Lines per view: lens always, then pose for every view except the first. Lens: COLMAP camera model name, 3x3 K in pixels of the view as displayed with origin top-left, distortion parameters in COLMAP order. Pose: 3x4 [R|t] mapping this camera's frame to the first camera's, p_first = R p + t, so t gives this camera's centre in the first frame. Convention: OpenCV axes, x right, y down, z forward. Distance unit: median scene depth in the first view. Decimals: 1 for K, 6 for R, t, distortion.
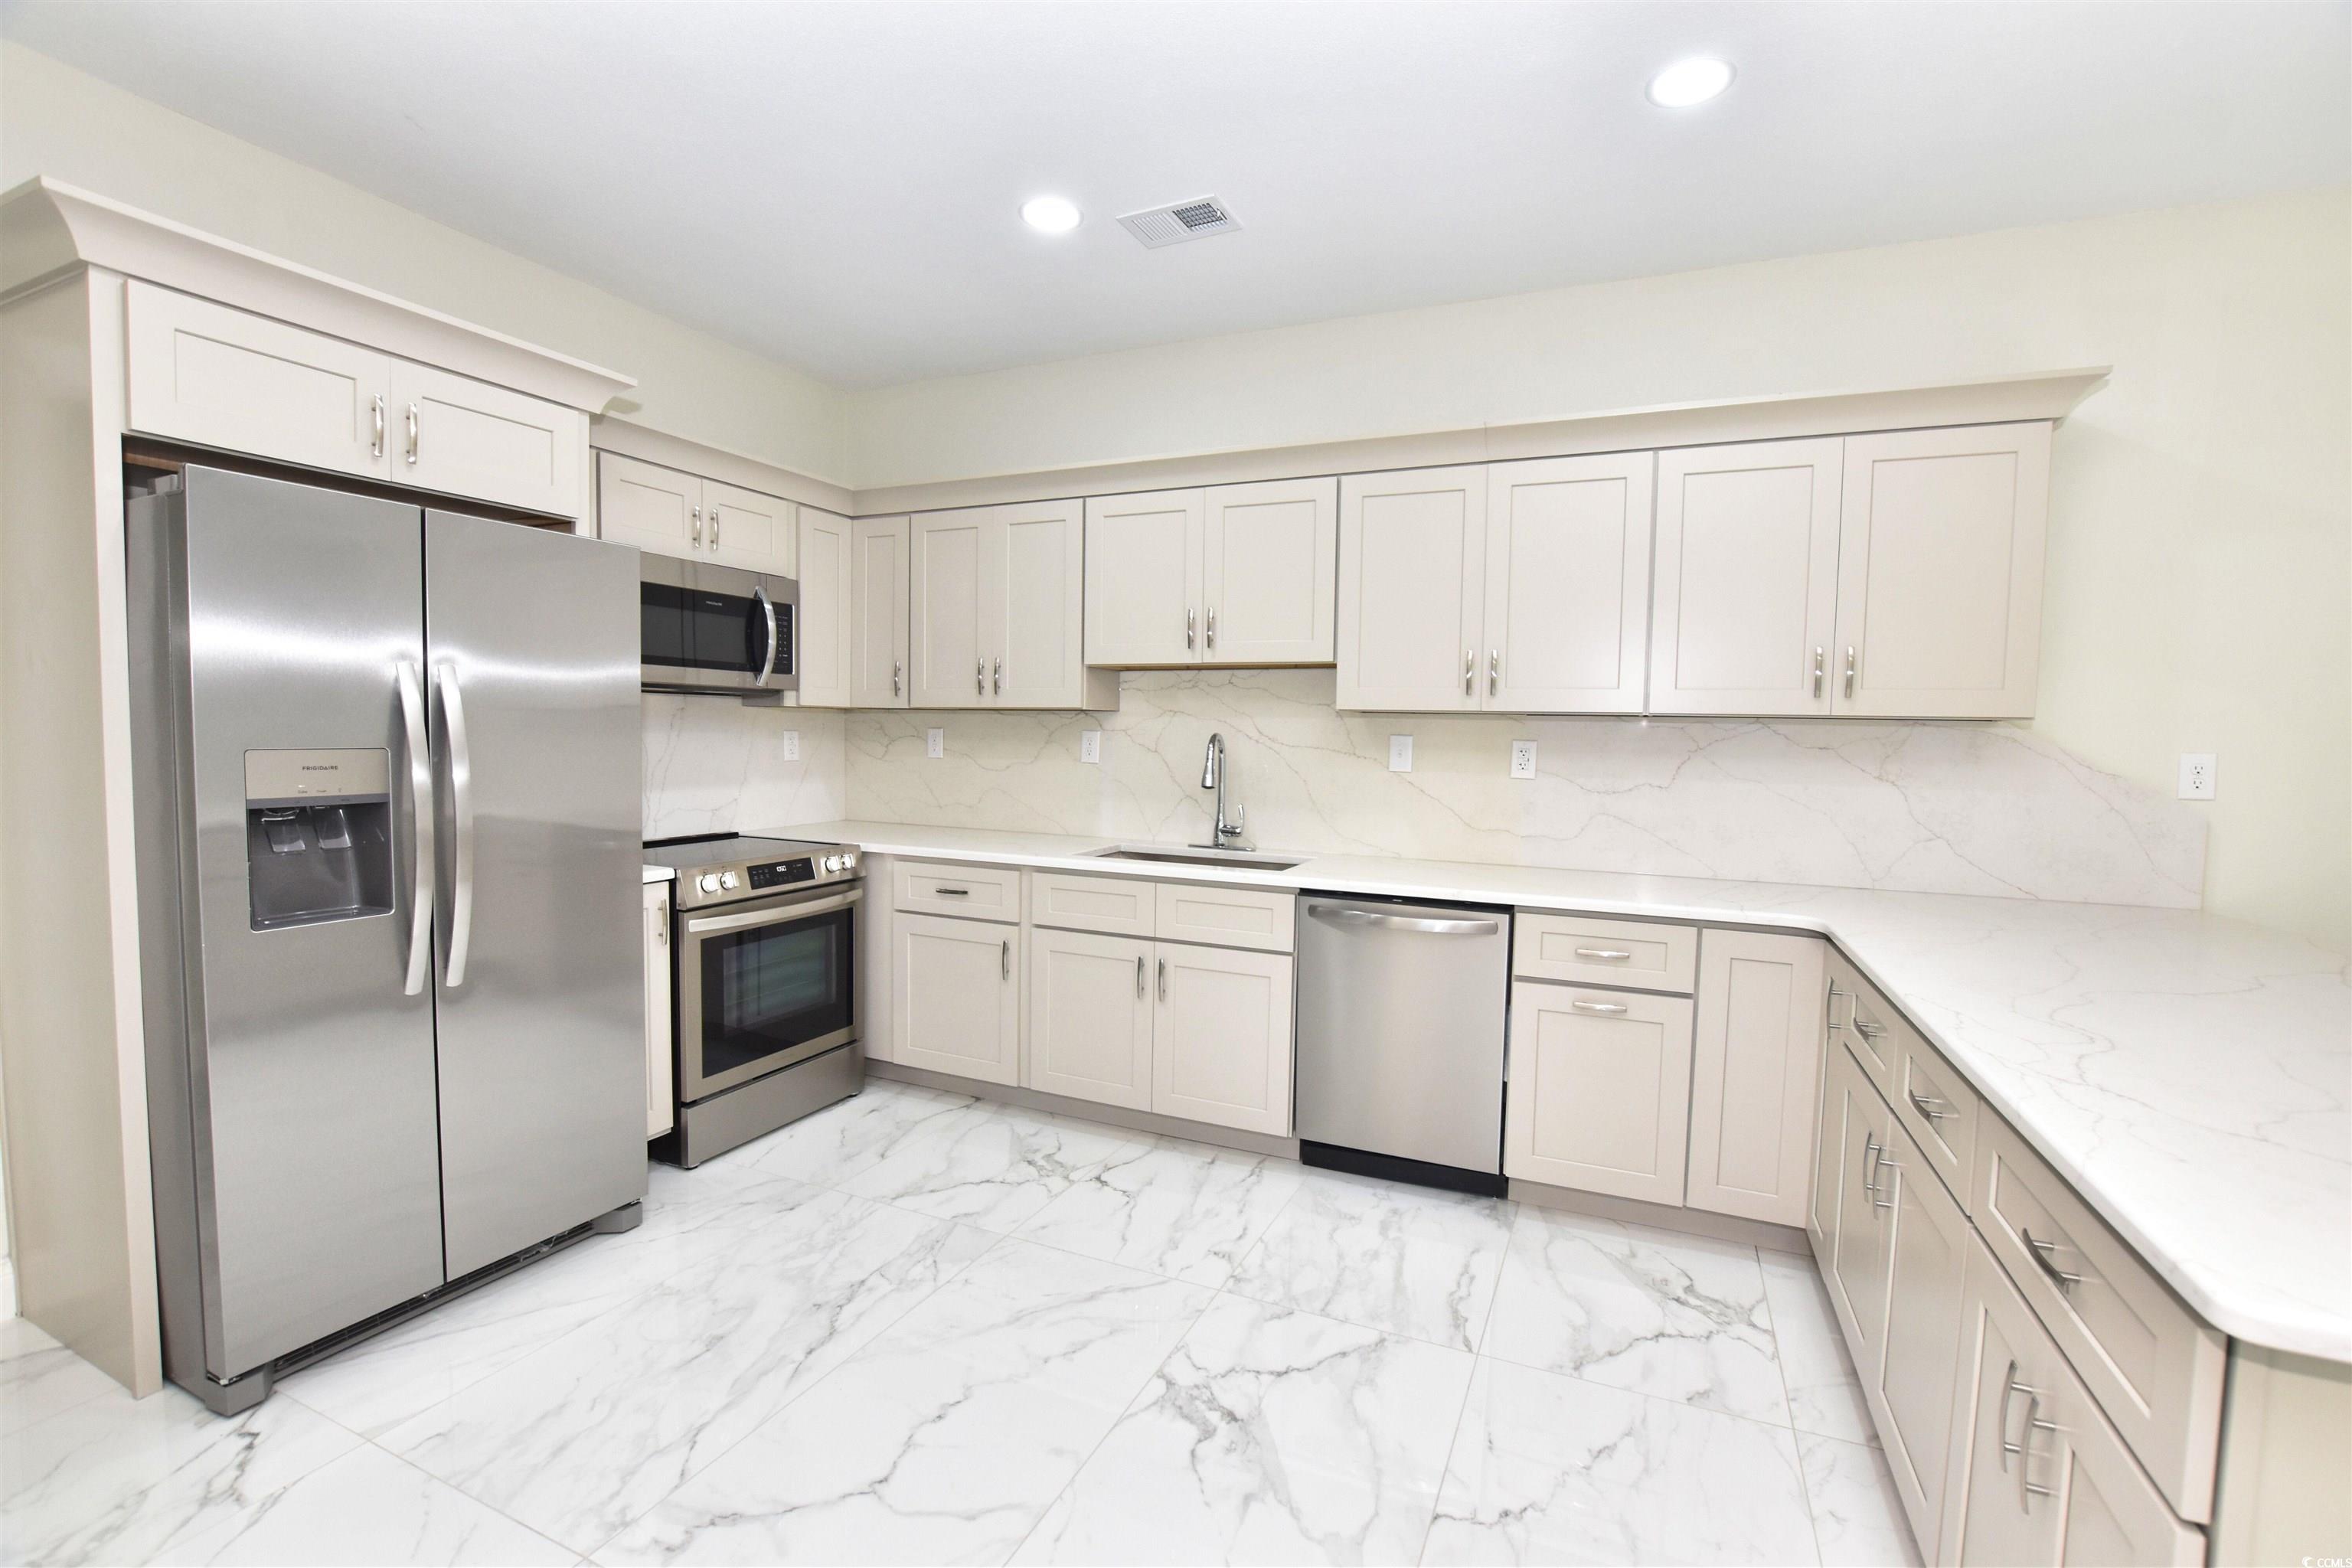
lens RADIAL K [[1031.7, 0, 1172.6], [0, 1031.7, 797.8], [0, 0, 1]] dist [-0.022468, 0.002100]
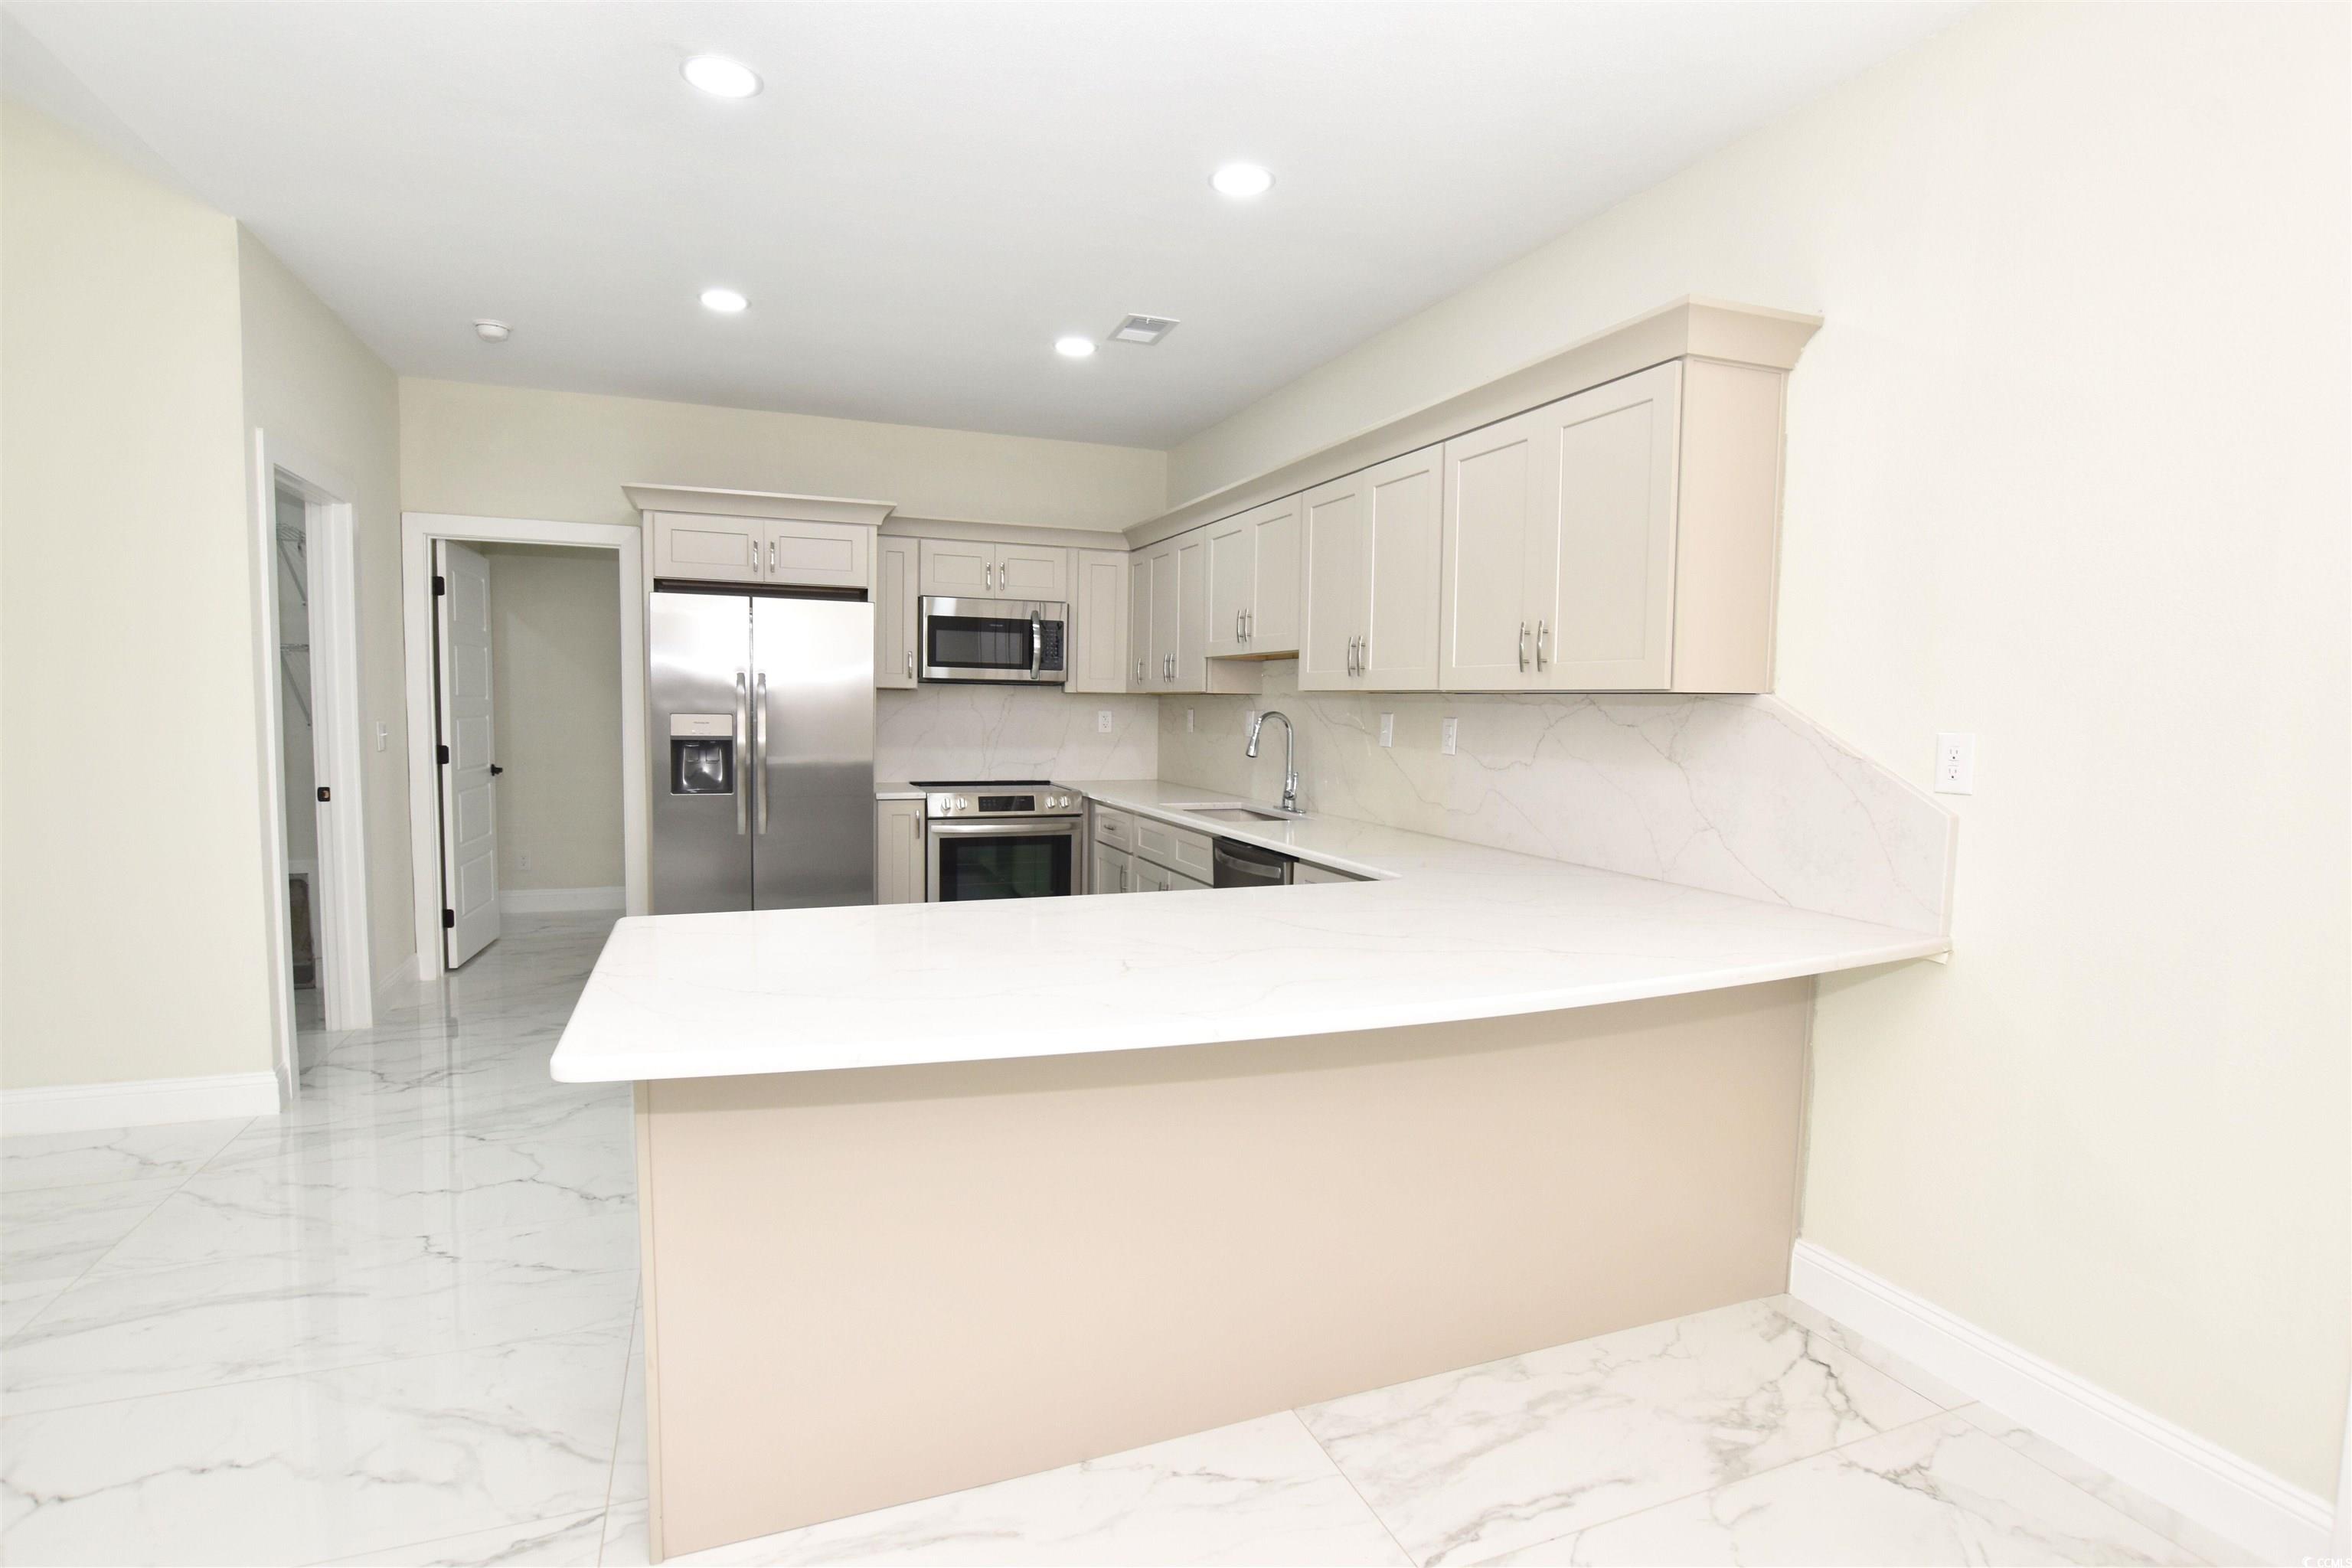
lens RADIAL K [[1163.9, 0, 1170.7], [0, 1163.9, 796.3], [0, 0, 1]] dist [-0.012661, 0.002140]
pose [[0.702022, 0.052188, -0.710241, 0.938022], [-0.051669, 0.998415, 0.022292, 0.011520], [0.710279, 0.021048, 0.703606, -0.022719]]
